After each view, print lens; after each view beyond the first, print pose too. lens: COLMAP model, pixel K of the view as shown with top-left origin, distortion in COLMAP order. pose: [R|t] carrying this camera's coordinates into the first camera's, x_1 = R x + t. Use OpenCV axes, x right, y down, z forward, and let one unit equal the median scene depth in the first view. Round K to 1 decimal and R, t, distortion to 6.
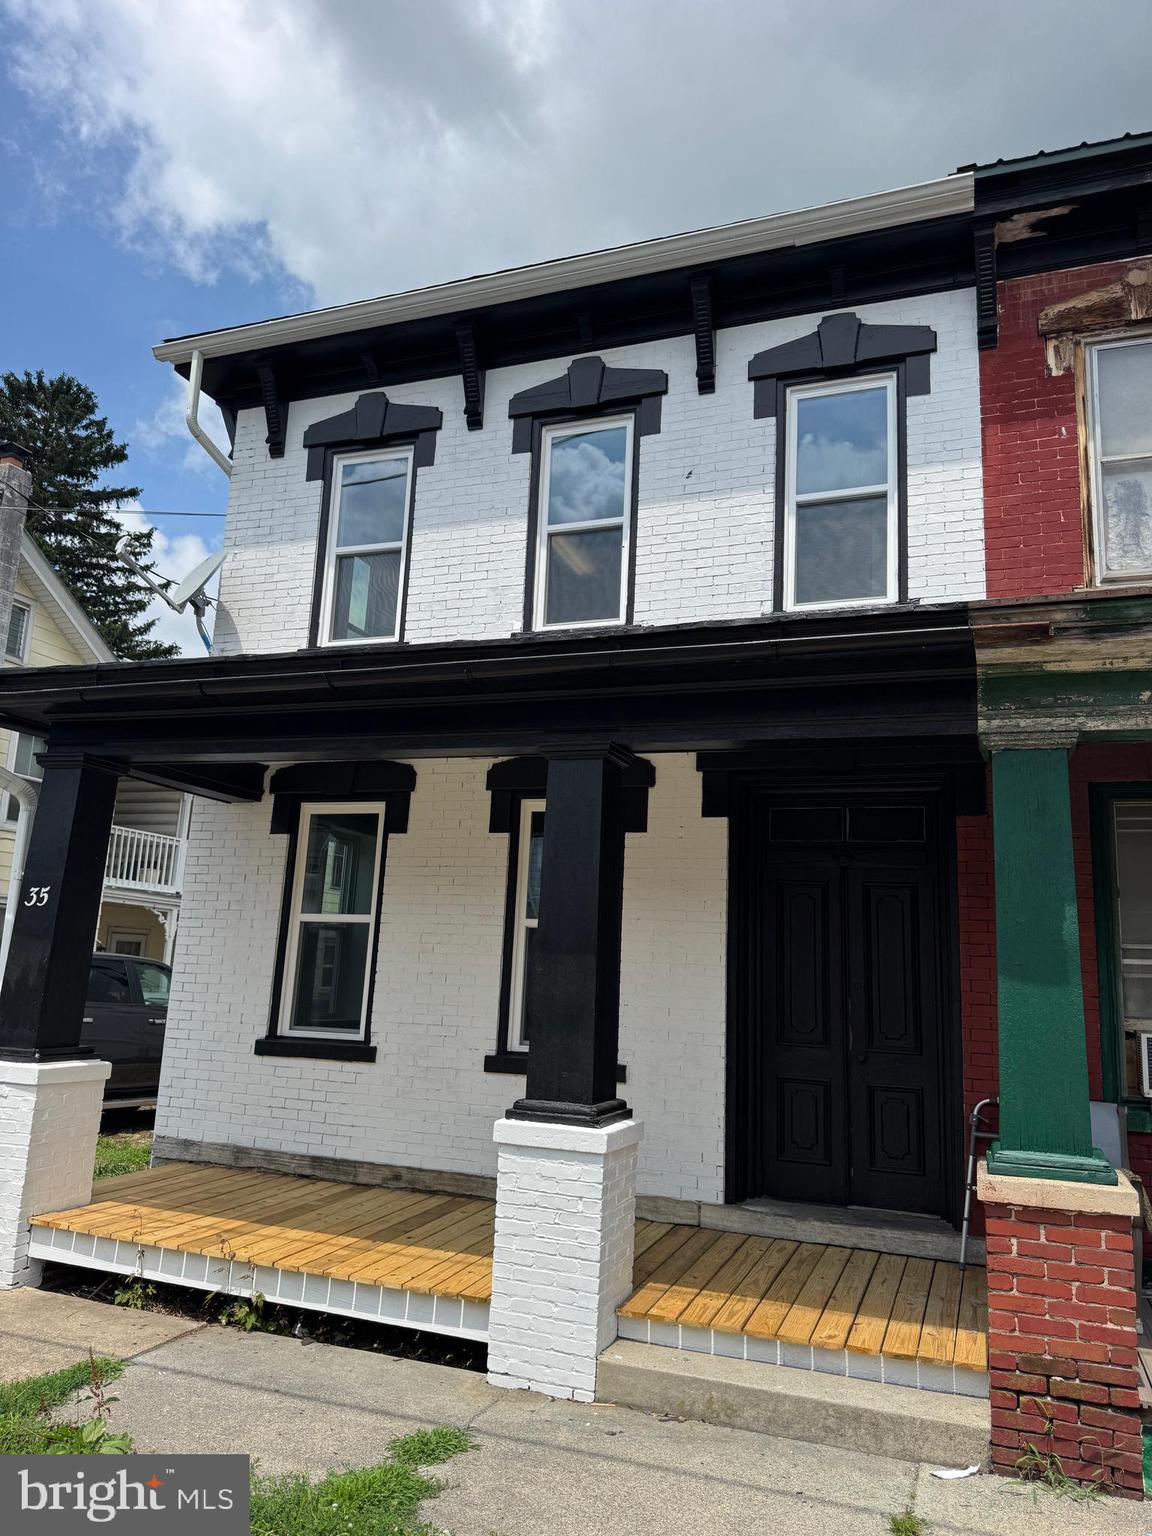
lens RADIAL K [[1098.0, 0, 570.2], [0, 1098.0, 757.7], [0, 0, 1]] dist [0.033766, -0.048681]
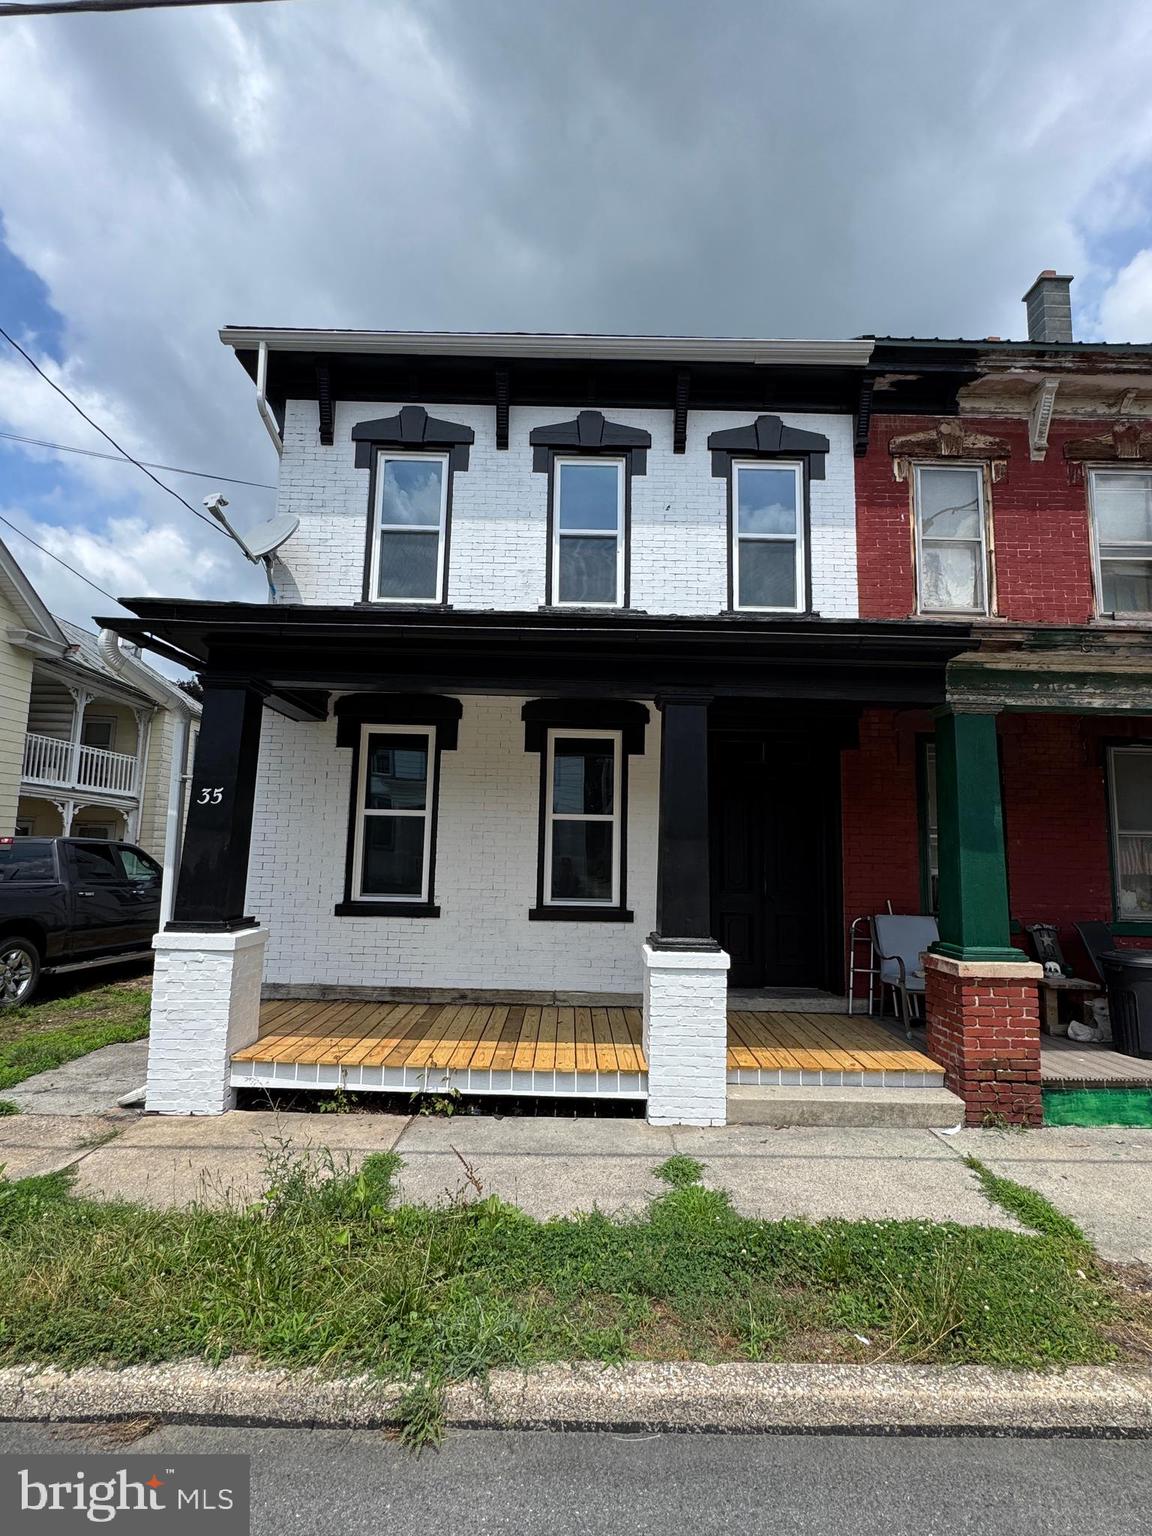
lens RADIAL K [[743.8, 0, 577.6], [0, 743.8, 767.8], [0, 0, 1]] dist [-0.014883, 0.004734]
pose [[0.931600, 0.017794, 0.363050, -0.381074], [-0.051829, 0.995098, 0.084225, 0.007133], [-0.359772, -0.097280, 0.927955, 0.111670]]
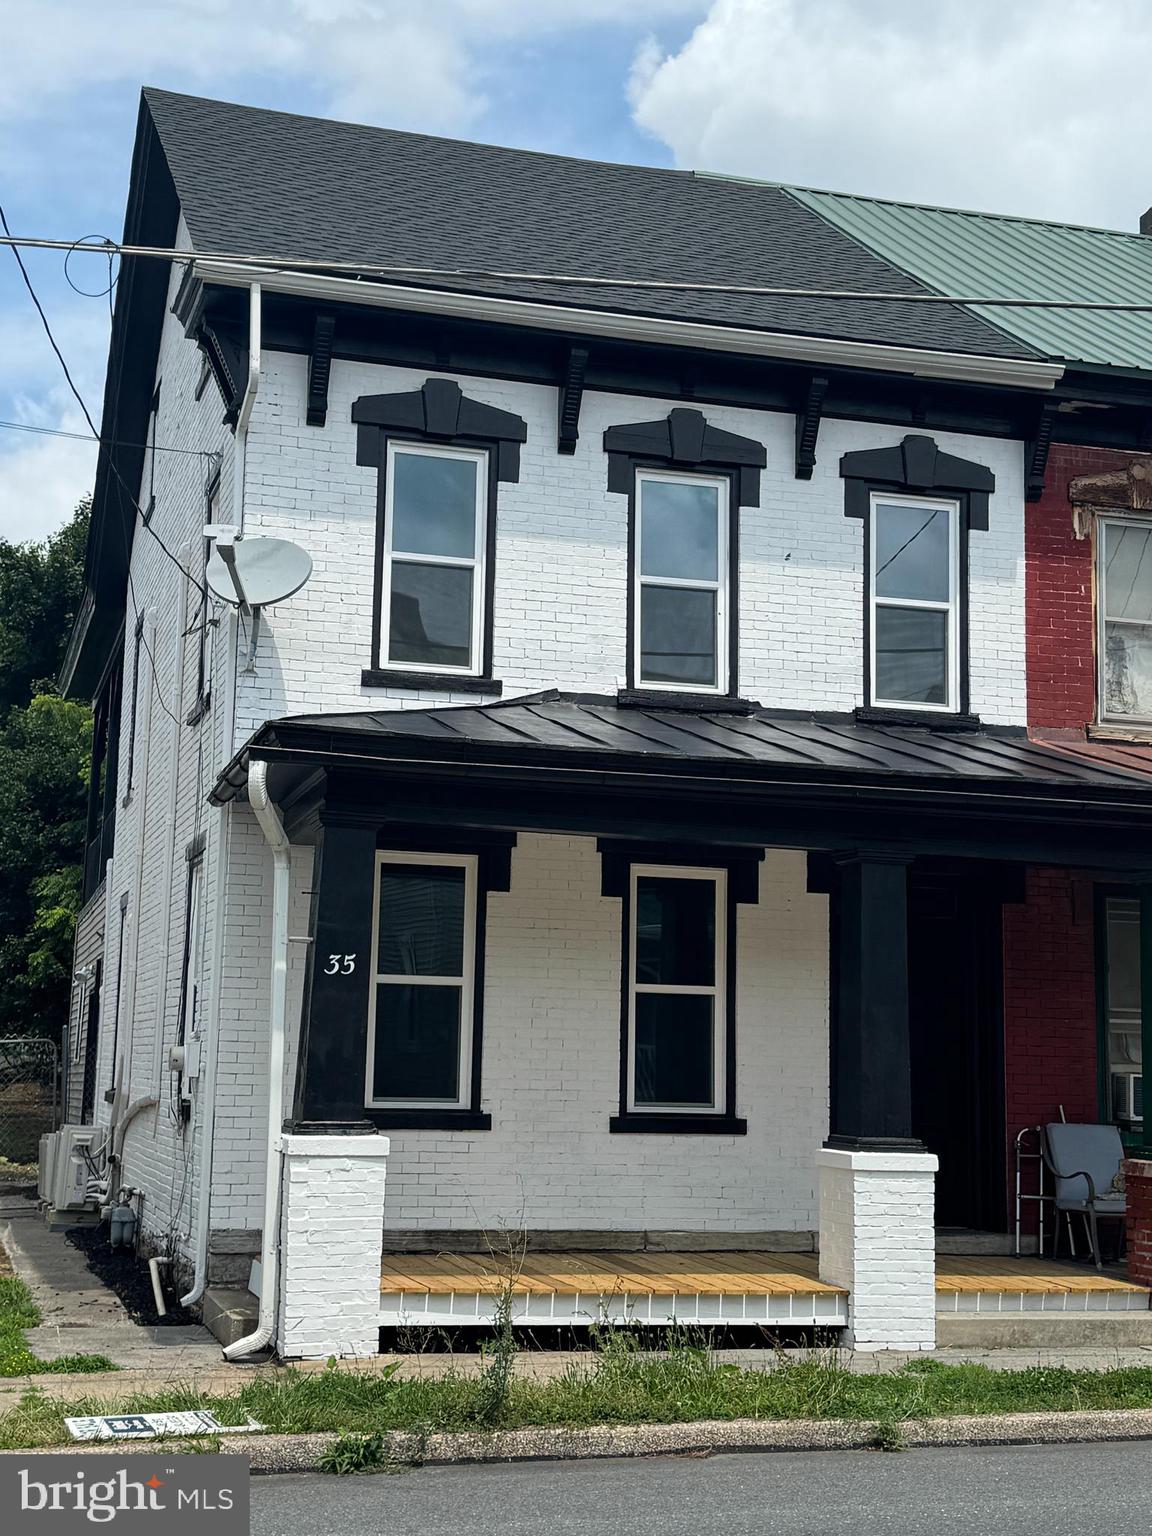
lens RADIAL K [[2115.2, 0, 564.5], [0, 2115.2, 752.8], [0, 0, 1]] dist [0.083849, 0.000000]
pose [[0.791788, 0.064060, 0.607428, -1.366240], [-0.107967, 0.993504, 0.035960, -0.133703], [-0.601179, -0.094055, 0.793560, -0.515105]]
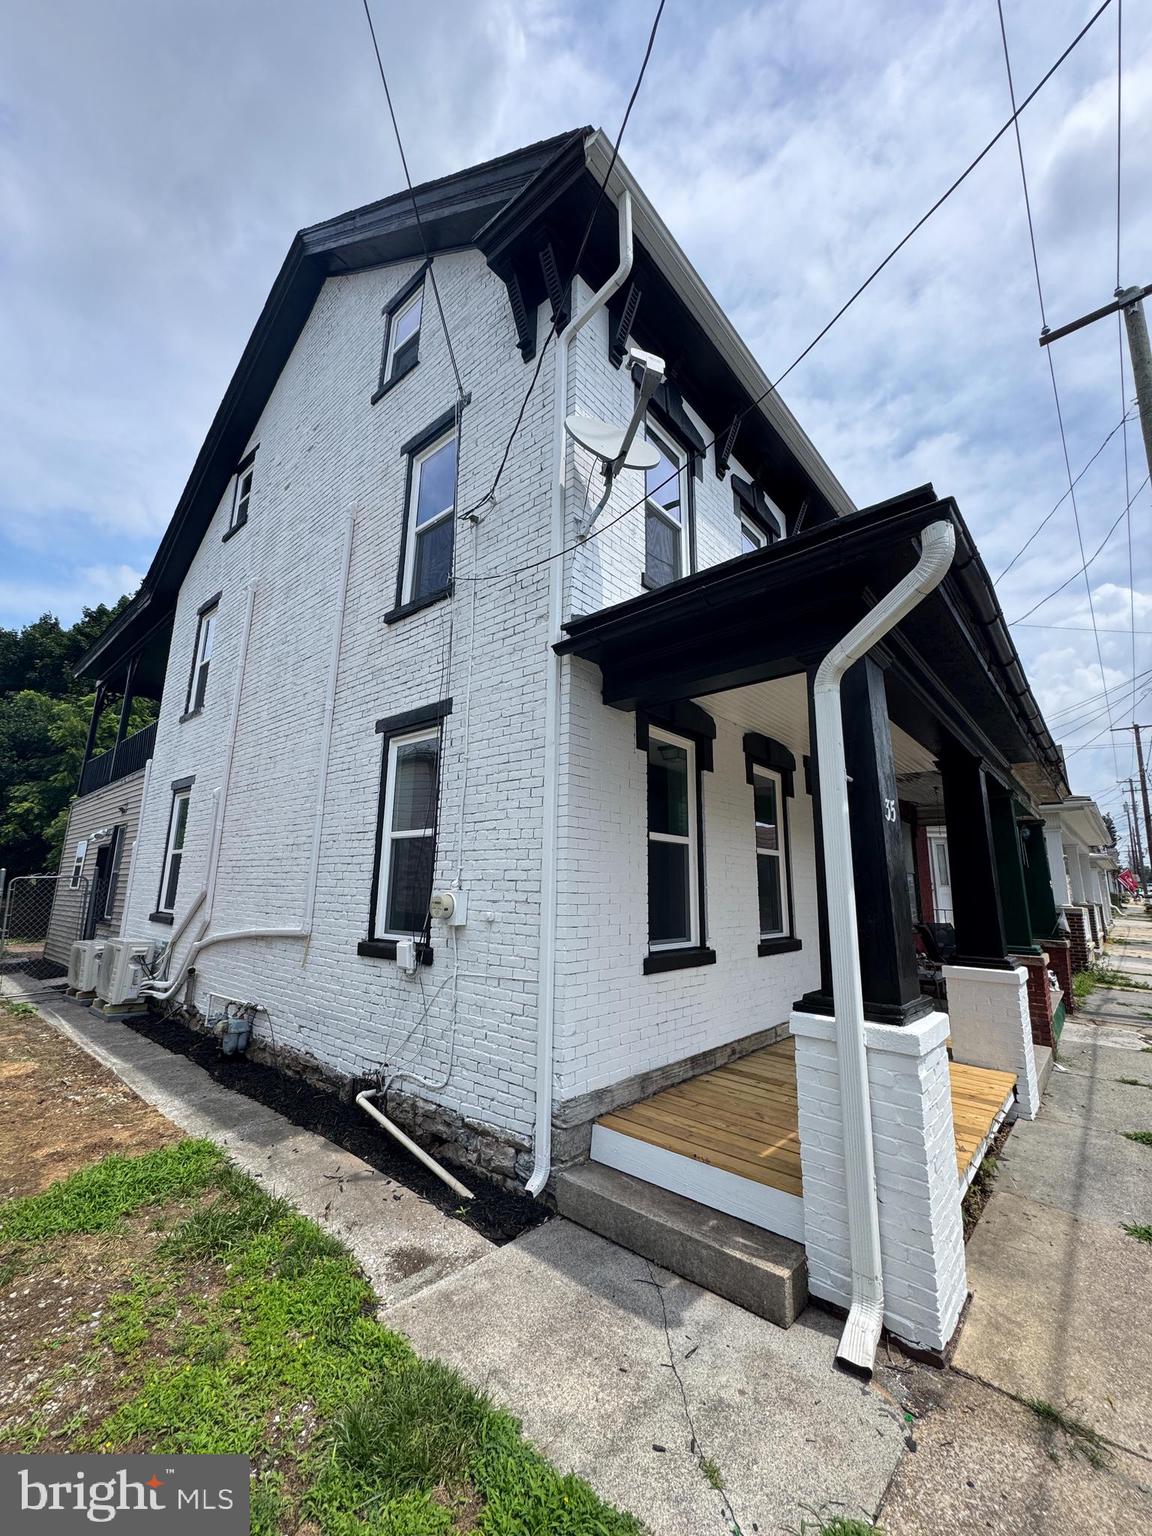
lens RADIAL K [[611.6, 0, 577.1], [0, 611.6, 766.3], [0, 0, 1]] dist [-0.007230, -0.000278]
pose [[0.339478, 0.149629, 0.928636, -0.929131], [-0.189440, 0.977912, -0.088316, 0.167847], [-0.921340, -0.145939, 0.360326, 0.996426]]
